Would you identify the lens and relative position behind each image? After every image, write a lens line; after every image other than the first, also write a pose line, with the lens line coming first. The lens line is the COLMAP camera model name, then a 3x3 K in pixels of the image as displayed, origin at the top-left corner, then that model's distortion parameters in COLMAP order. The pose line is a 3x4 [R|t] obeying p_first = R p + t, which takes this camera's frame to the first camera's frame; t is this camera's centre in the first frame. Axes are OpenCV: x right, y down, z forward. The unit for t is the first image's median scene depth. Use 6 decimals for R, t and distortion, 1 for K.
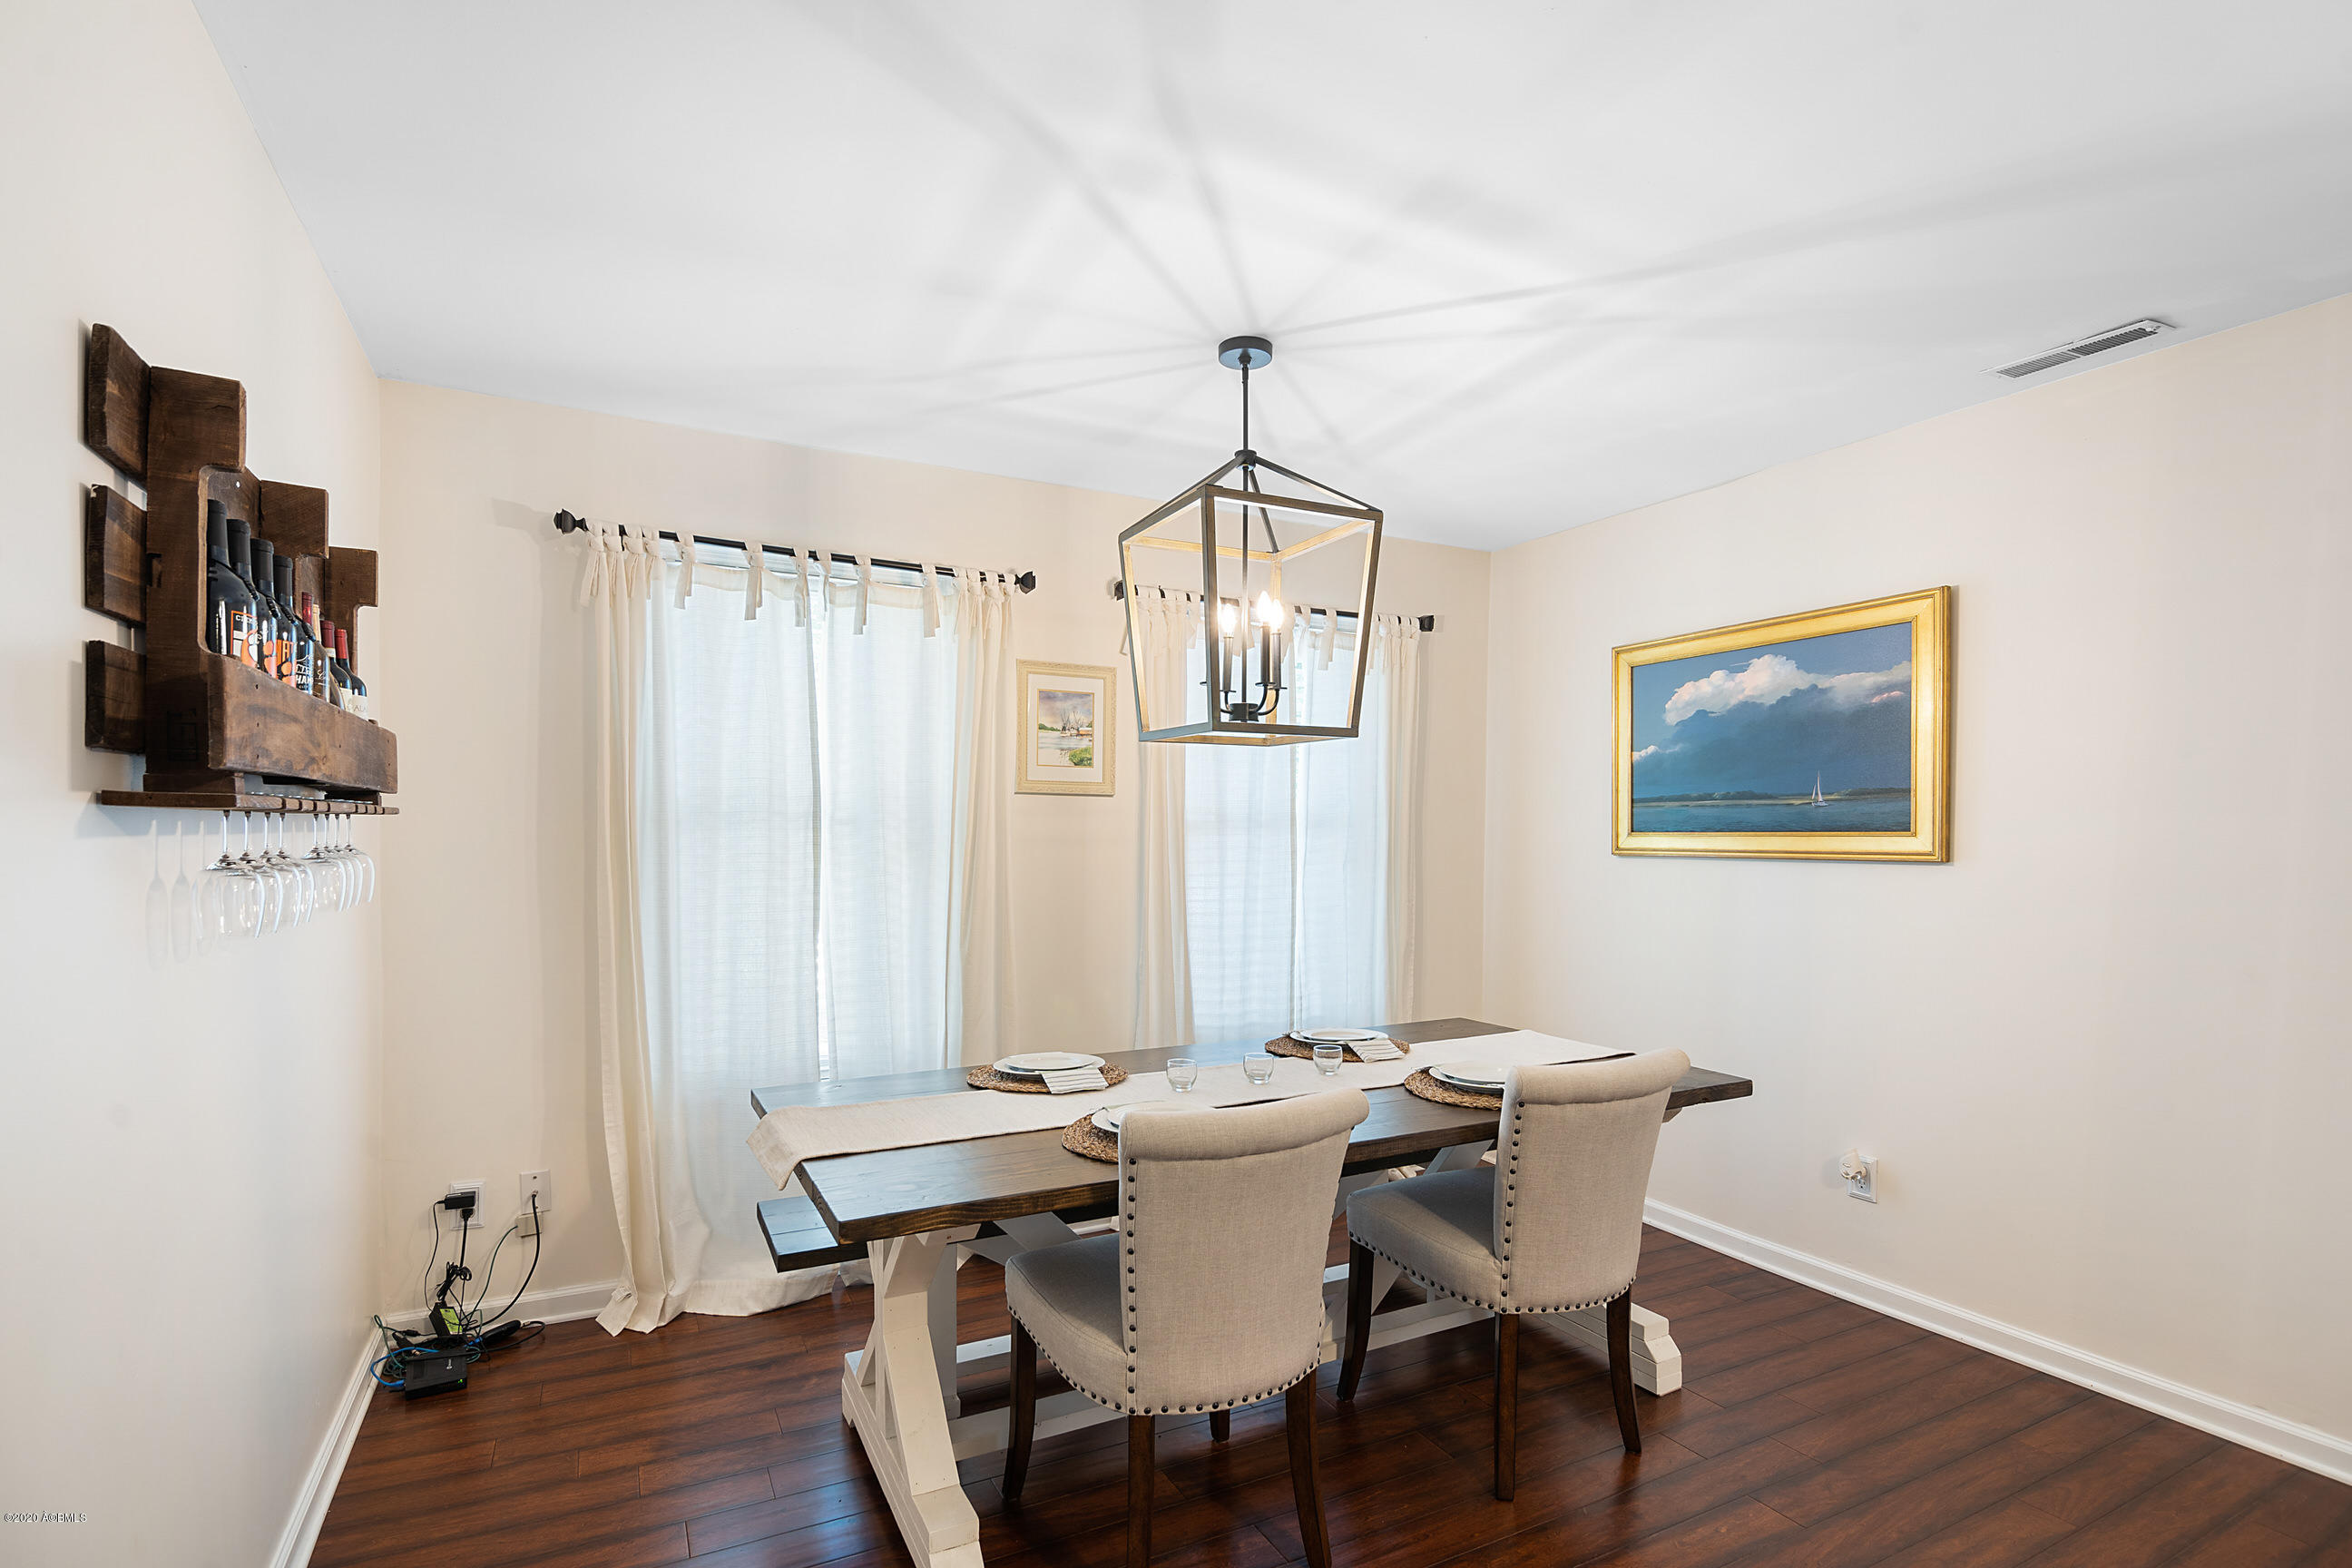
lens RADIAL K [[1114.2, 0, 1173.3], [0, 1114.2, 869.1], [0, 0, 1]] dist [-0.000554, -0.000110]
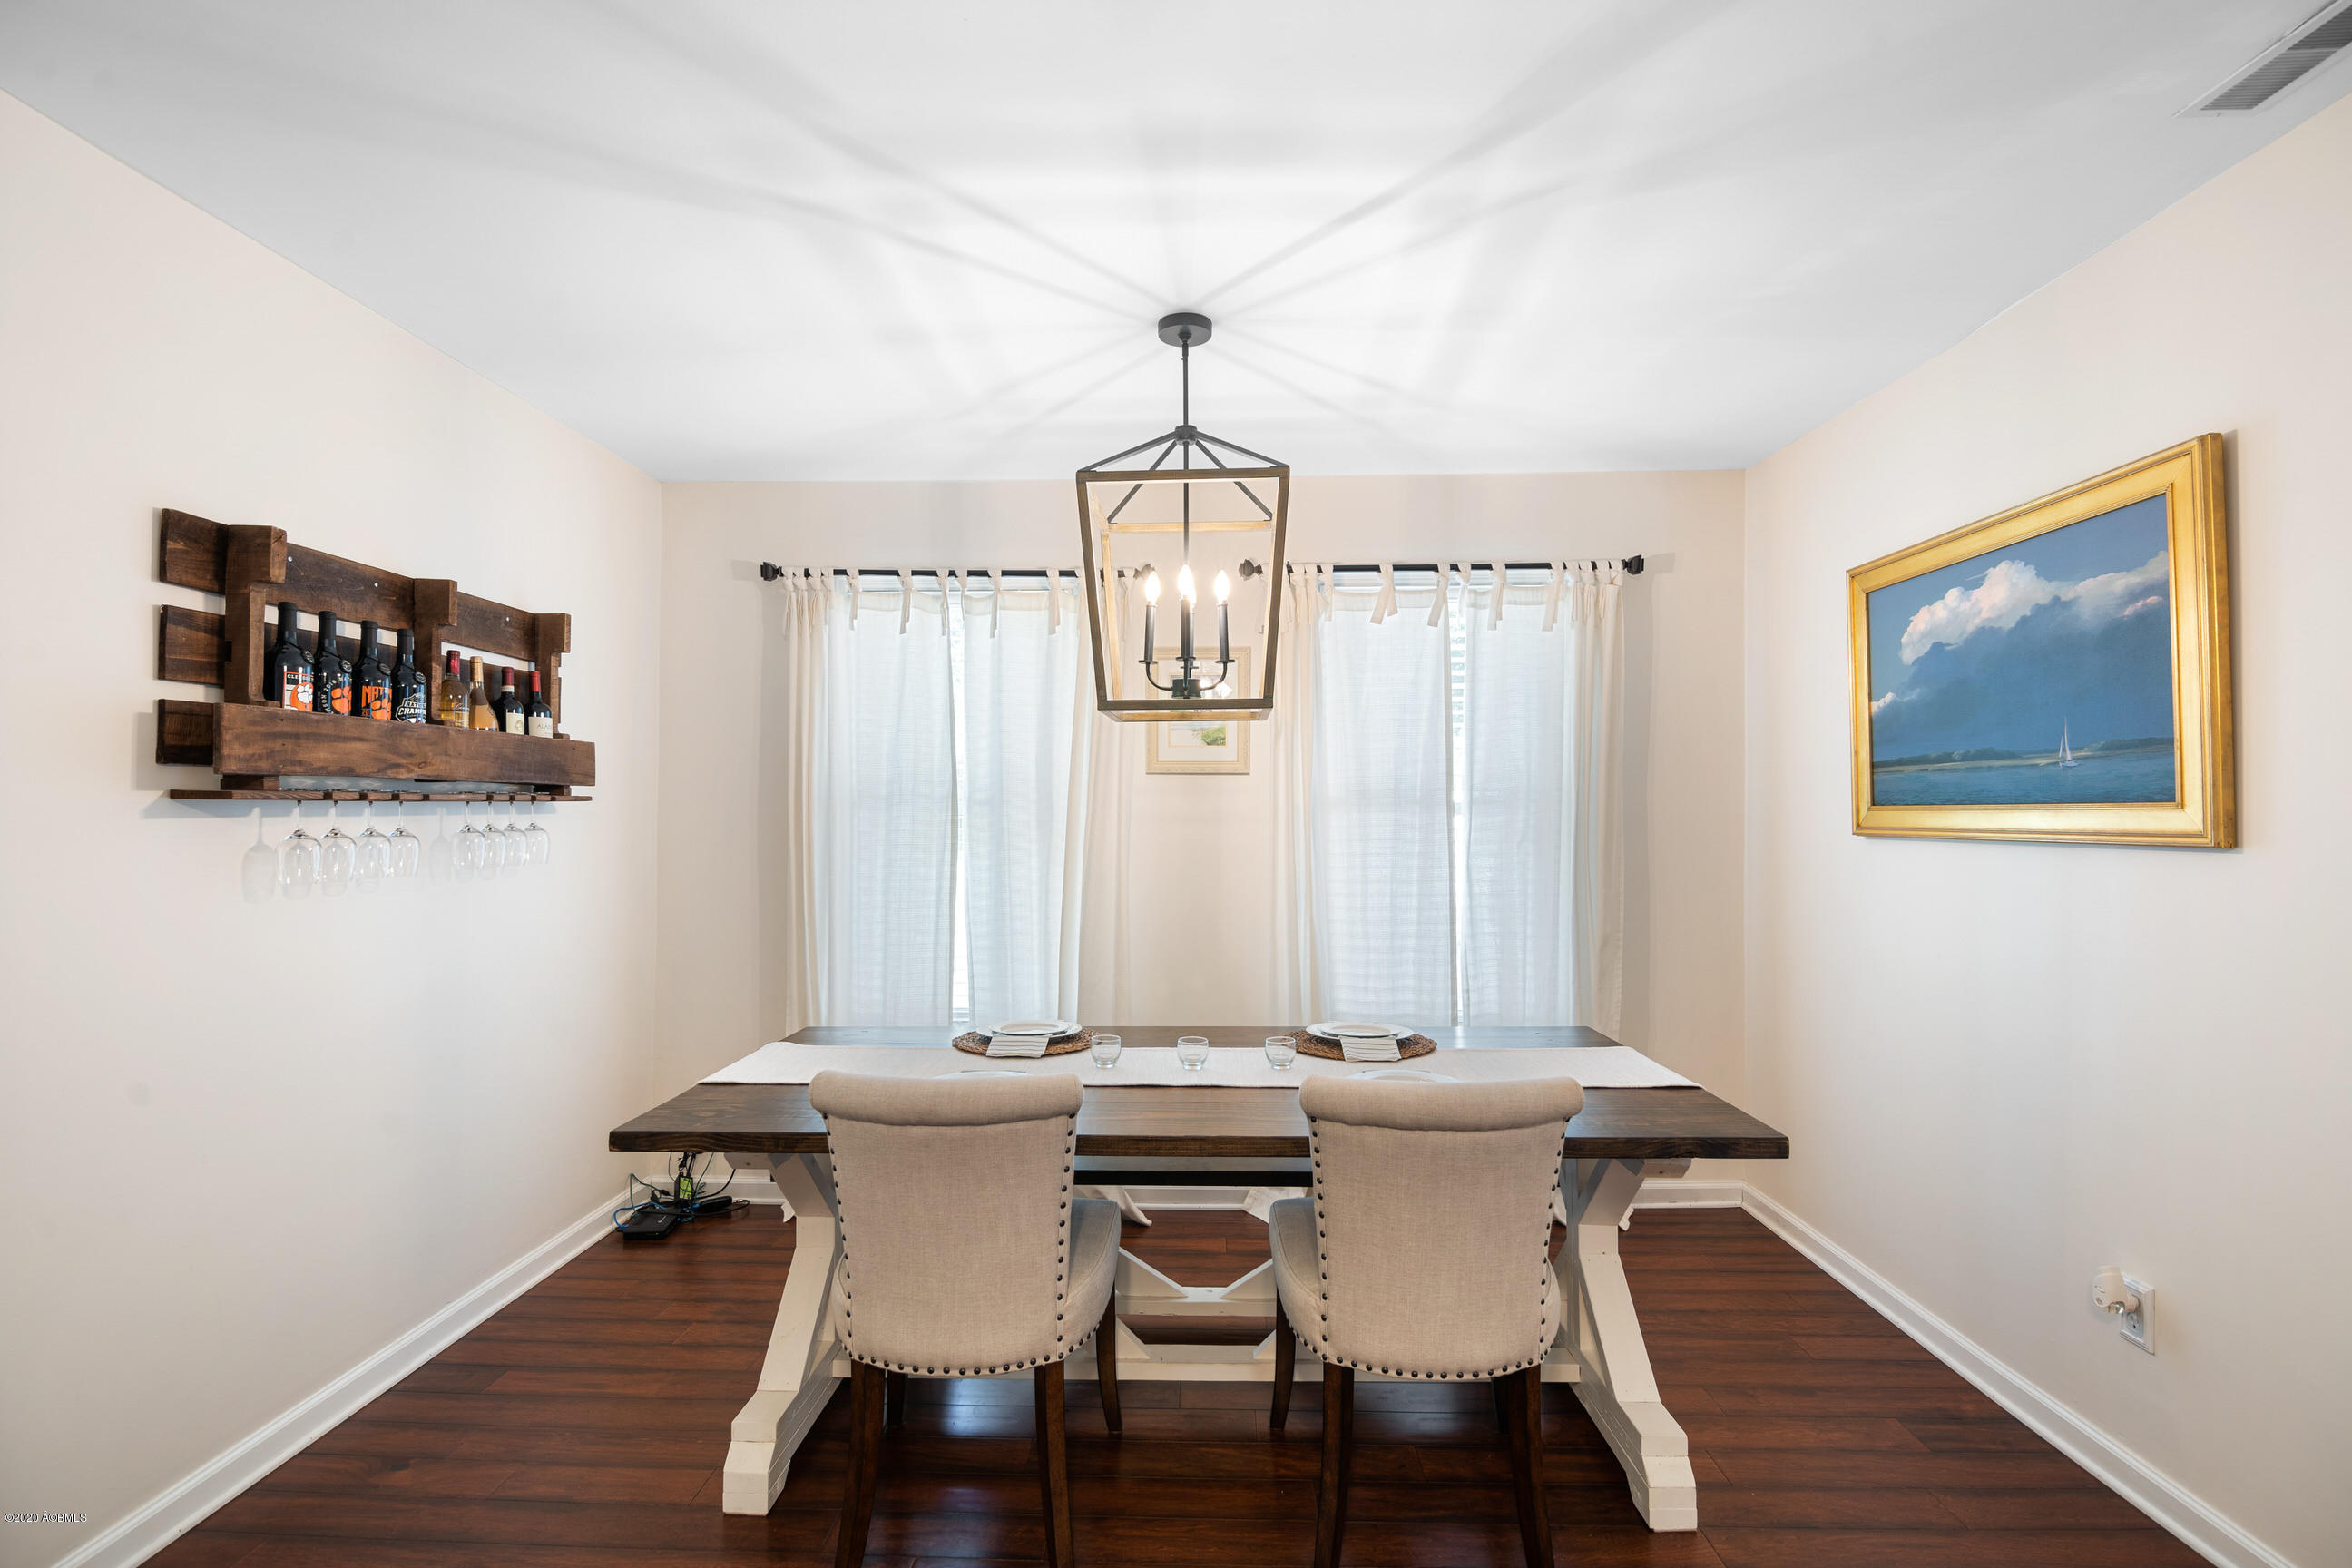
lens RADIAL K [[1089.0, 0, 1171.2], [0, 1089.0, 803.6], [0, 0, 1]] dist [-0.005008, -0.001106]
pose [[0.874752, -0.009623, -0.484475, 0.431673], [-0.009466, 0.999273, -0.036940, -0.002590], [0.484478, 0.036900, 0.874025, 0.130816]]
